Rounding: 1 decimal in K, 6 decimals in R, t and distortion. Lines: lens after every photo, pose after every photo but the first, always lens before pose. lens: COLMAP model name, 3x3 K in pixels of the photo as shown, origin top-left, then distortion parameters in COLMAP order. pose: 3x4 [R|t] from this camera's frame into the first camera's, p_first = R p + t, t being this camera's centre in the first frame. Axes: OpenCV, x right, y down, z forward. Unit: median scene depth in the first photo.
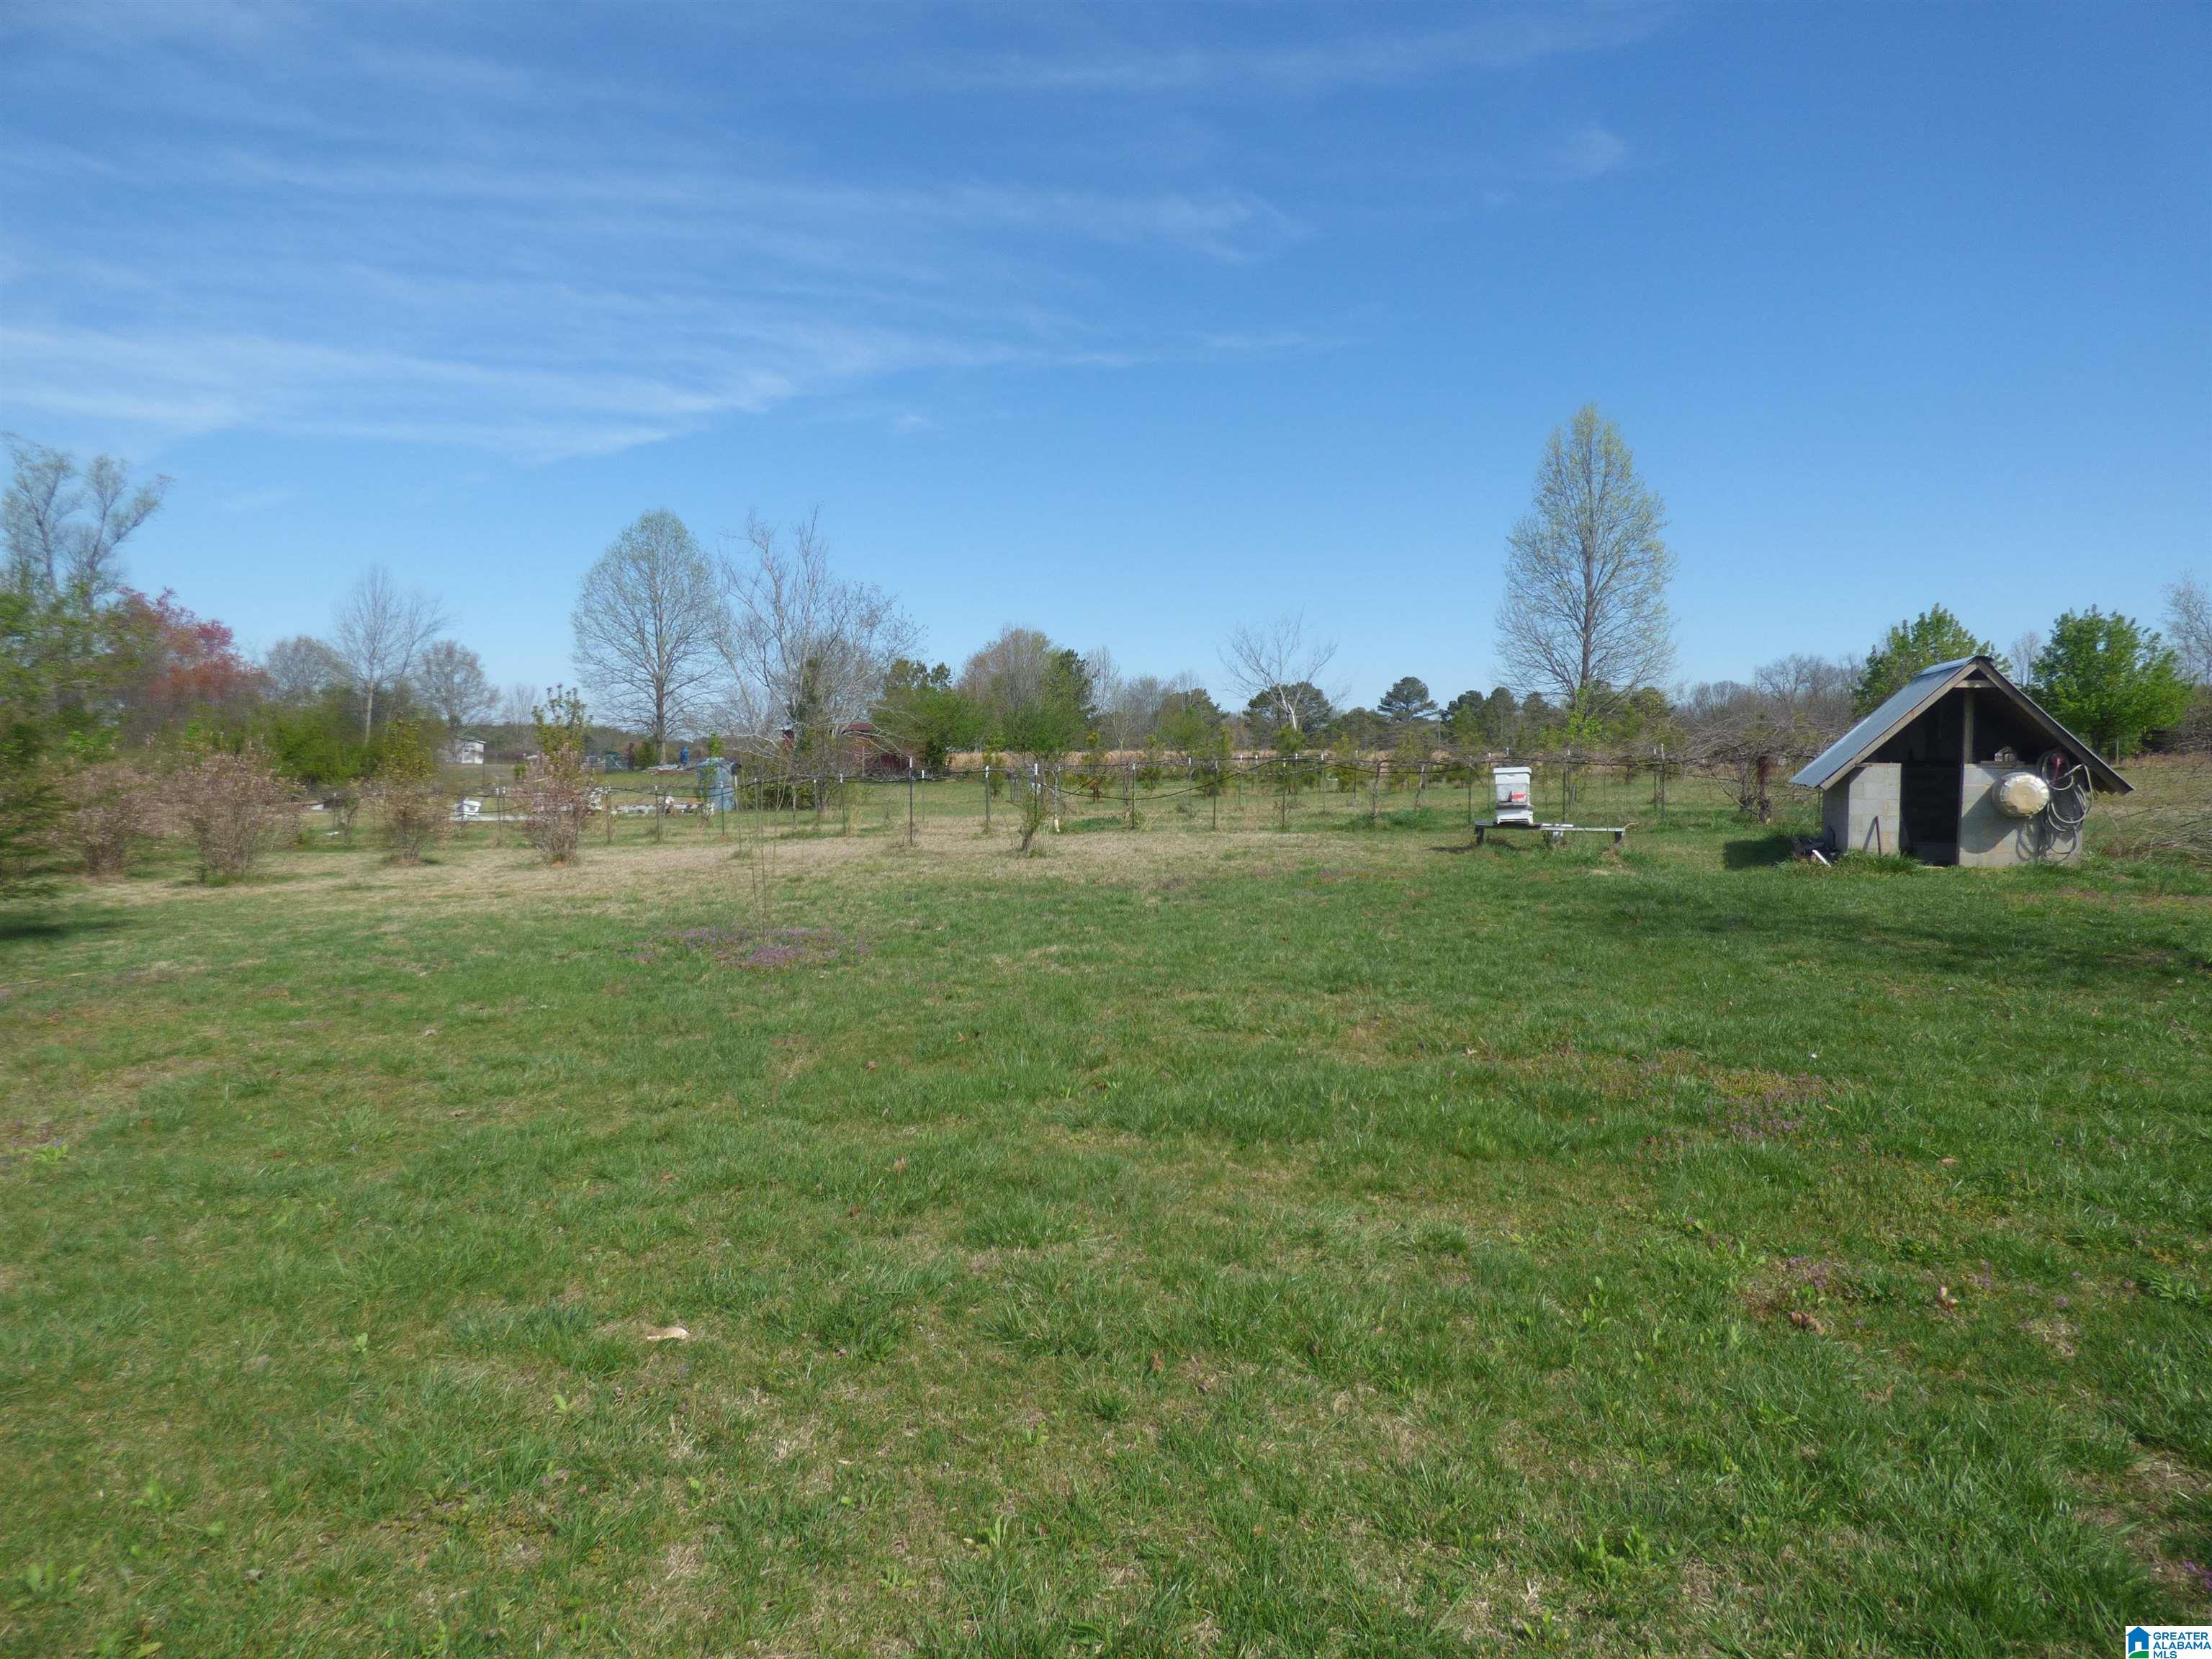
lens RADIAL K [[1327.9, 0, 1114.4], [0, 1327.9, 835.7], [0, 0, 1]] dist [-0.012861, 0.003957]
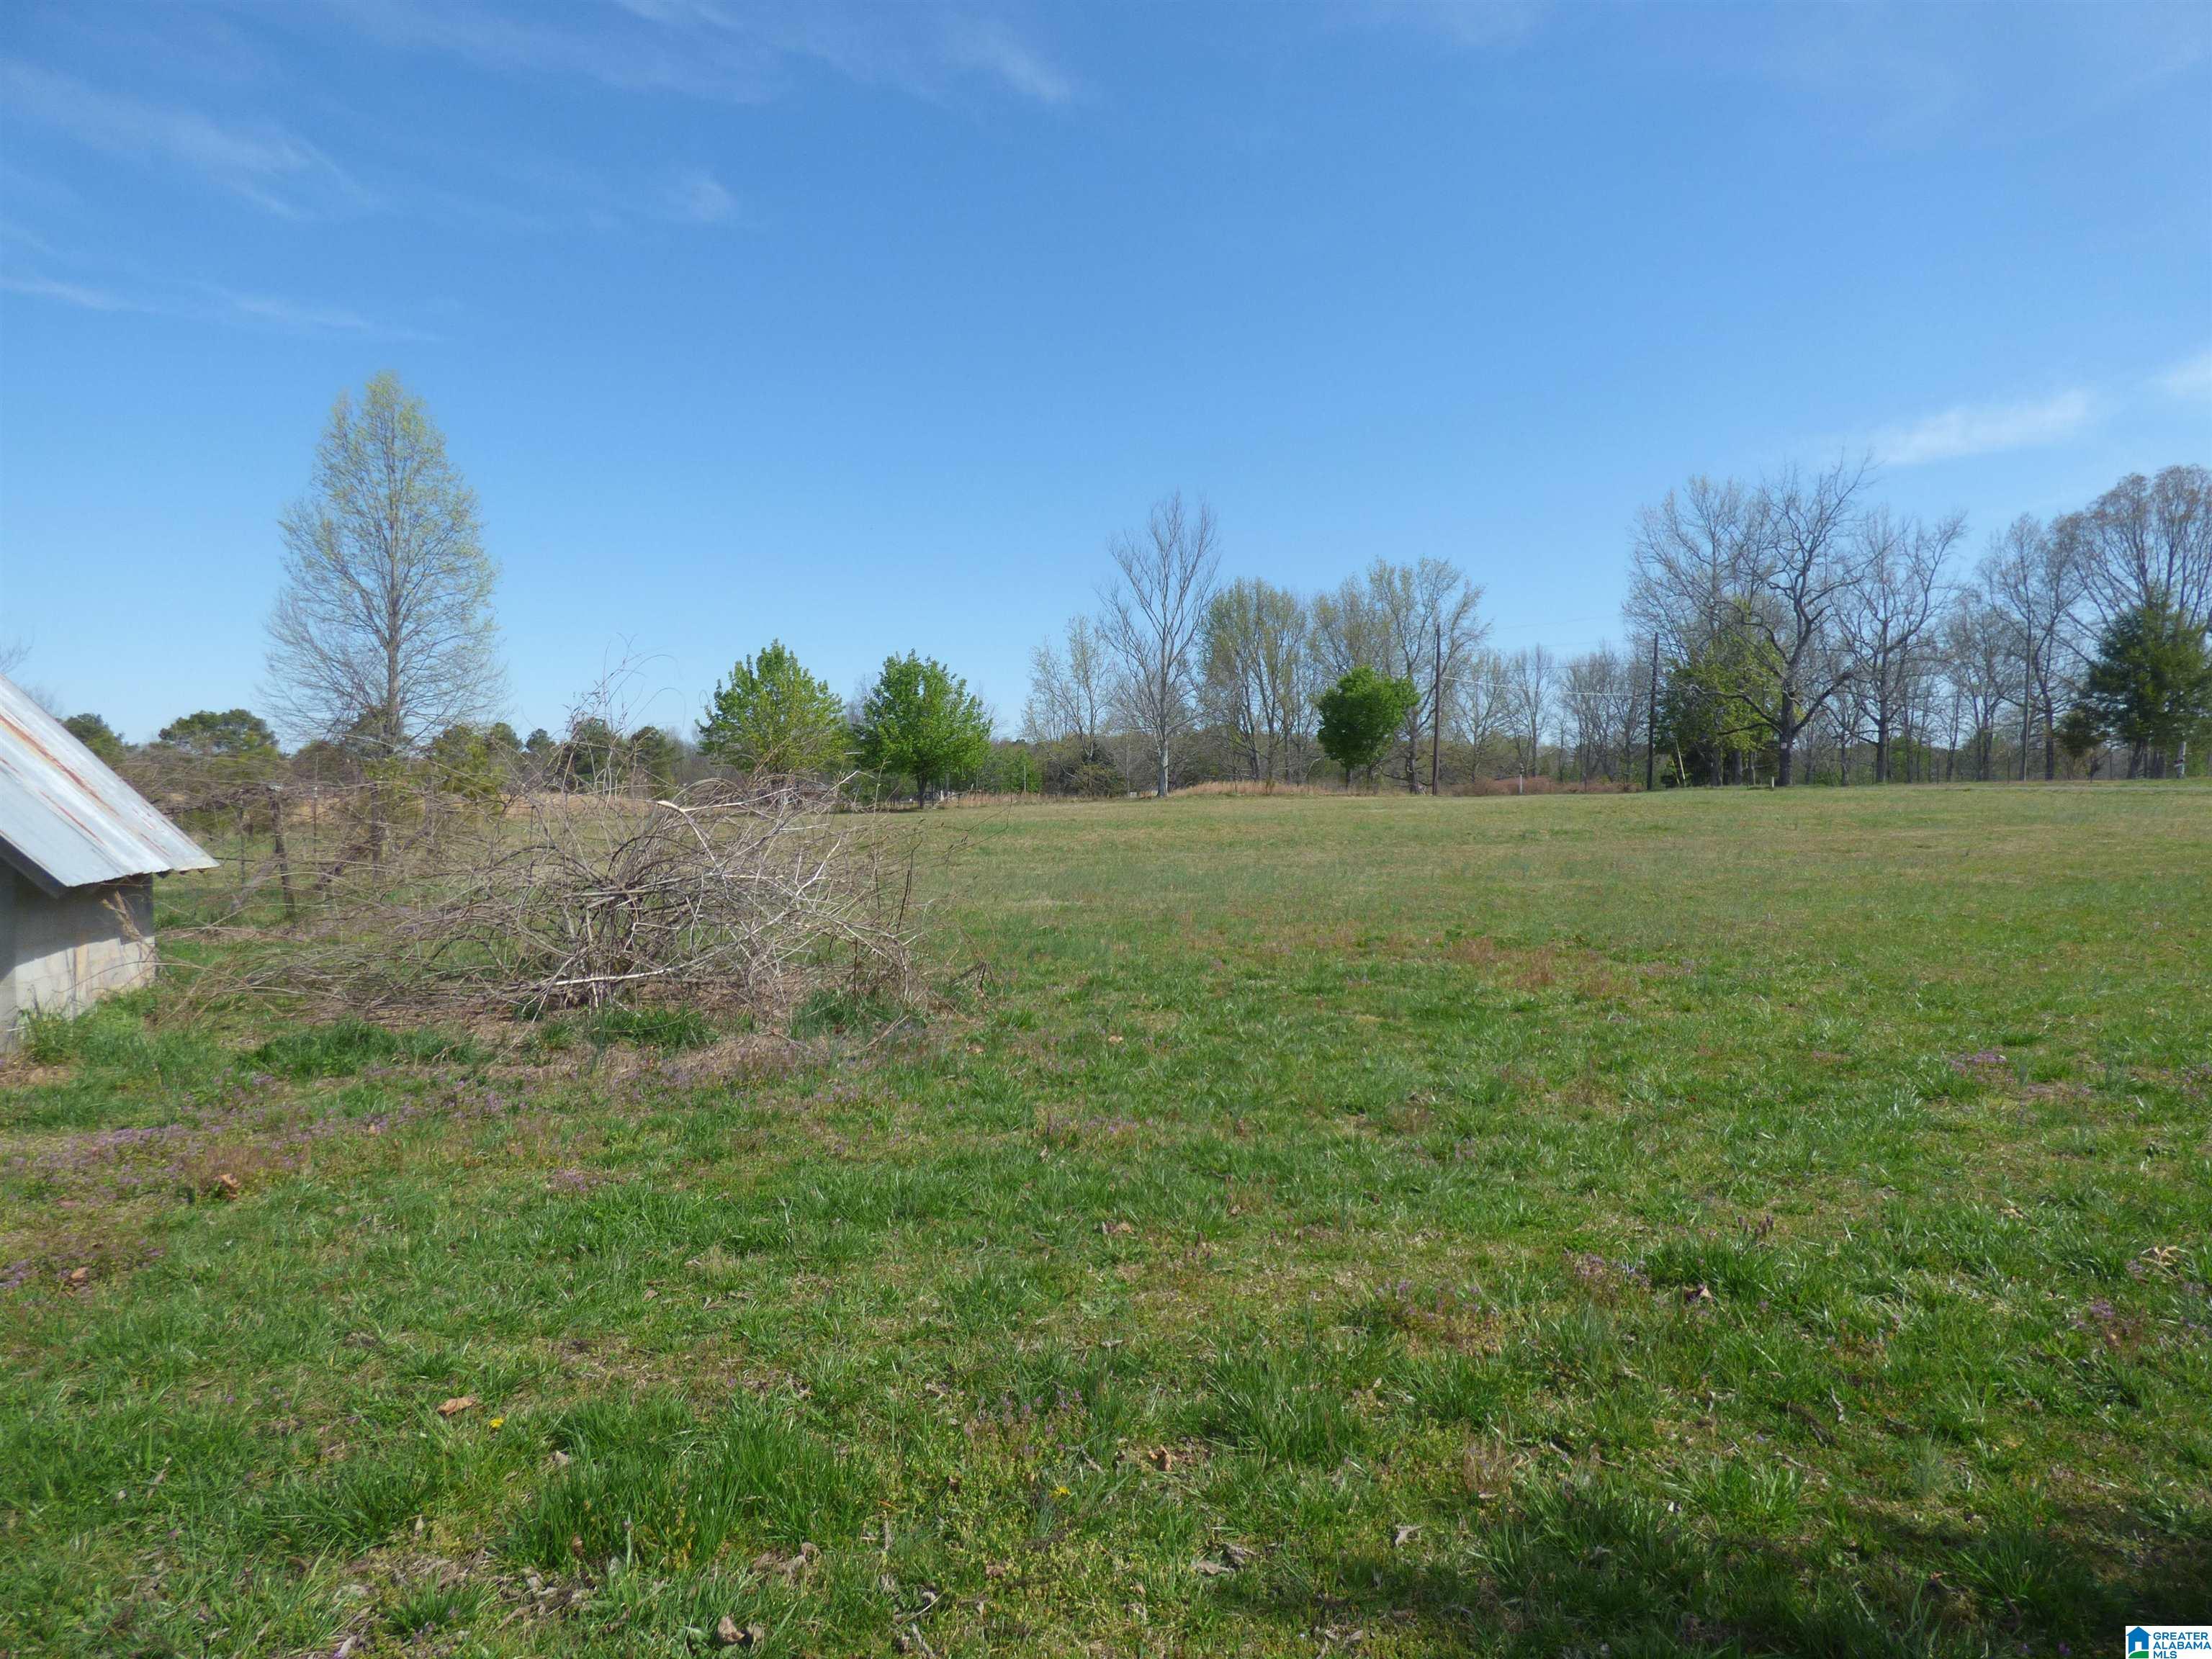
lens RADIAL K [[1327.9, 0, 1109.6], [0, 1327.9, 827.9], [0, 0, 1]] dist [-0.012861, 0.003957]
pose [[0.771033, -0.022968, 0.636381, 0.183286], [0.044979, 0.998818, -0.018448, -0.008520], [-0.635205, 0.042848, 0.771154, 0.098677]]
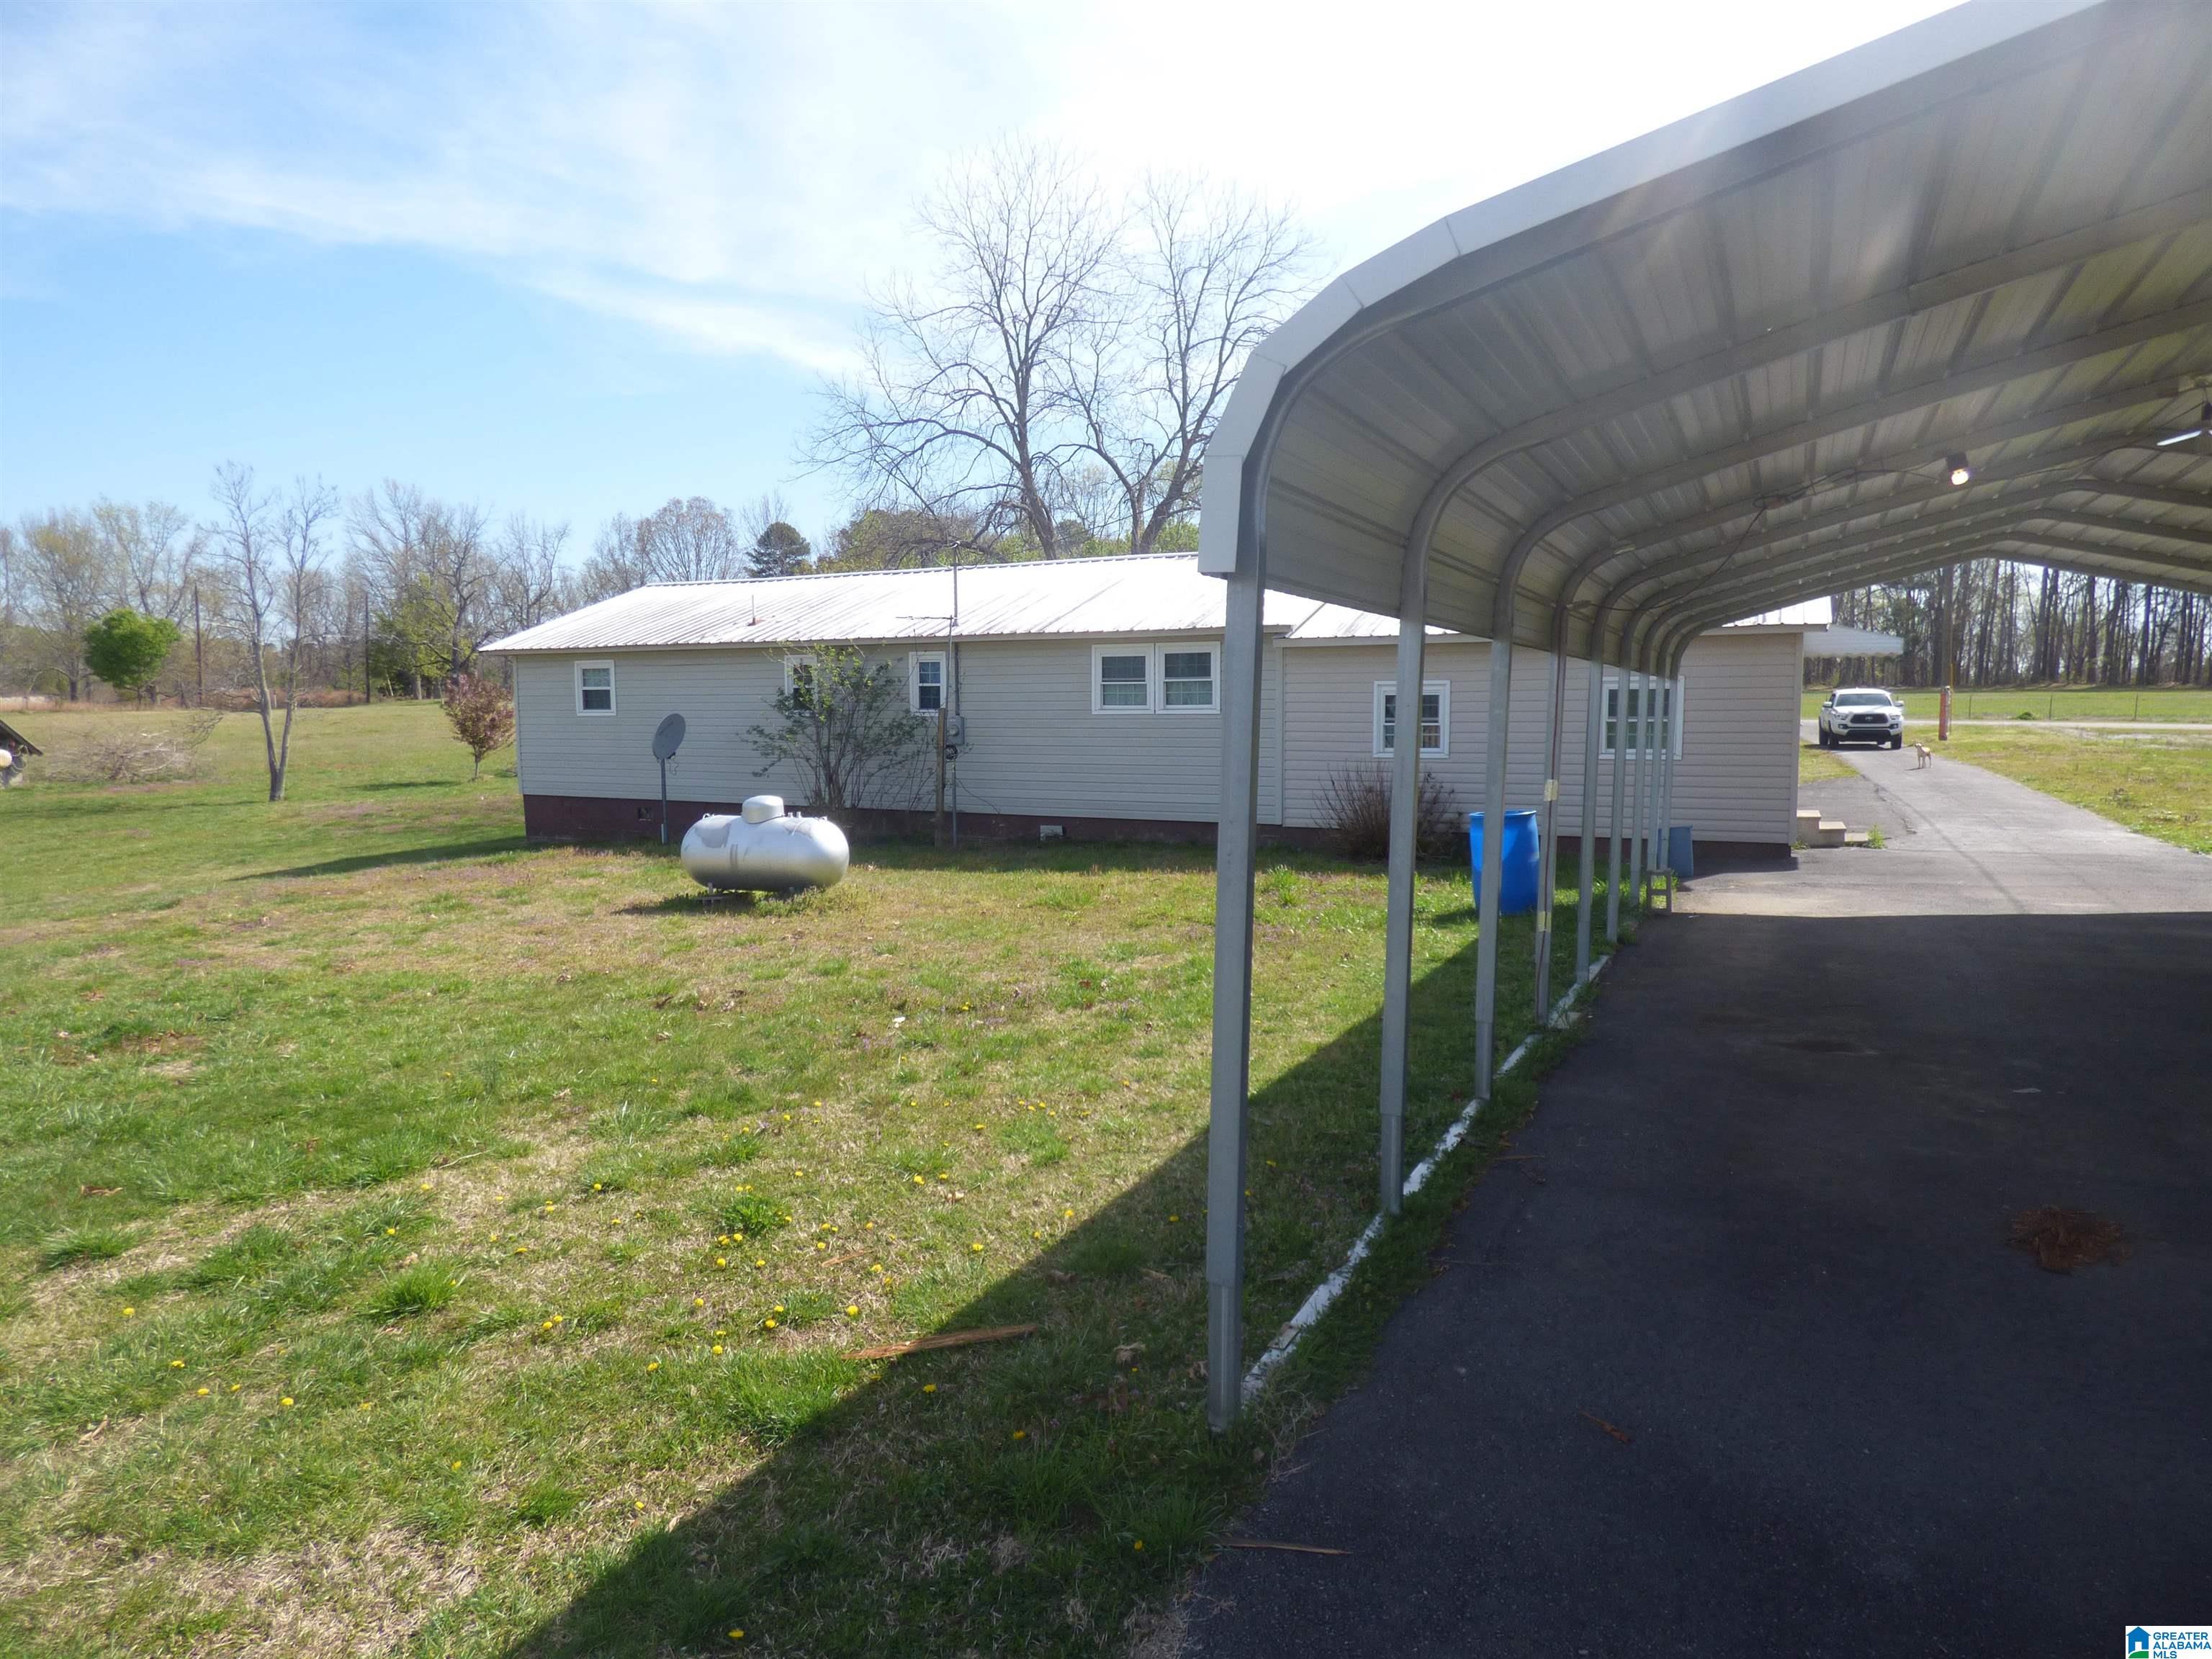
lens RADIAL K [[1327.9, 0, 1095.3], [0, 1327.9, 822.9], [0, 0, 1]] dist [-0.012861, 0.003957]
pose [[-0.002645, -0.108810, 0.994059, -0.443204], [0.068205, 0.991728, 0.108737, -0.010642], [-0.997668, 0.068087, 0.004798, -0.249381]]
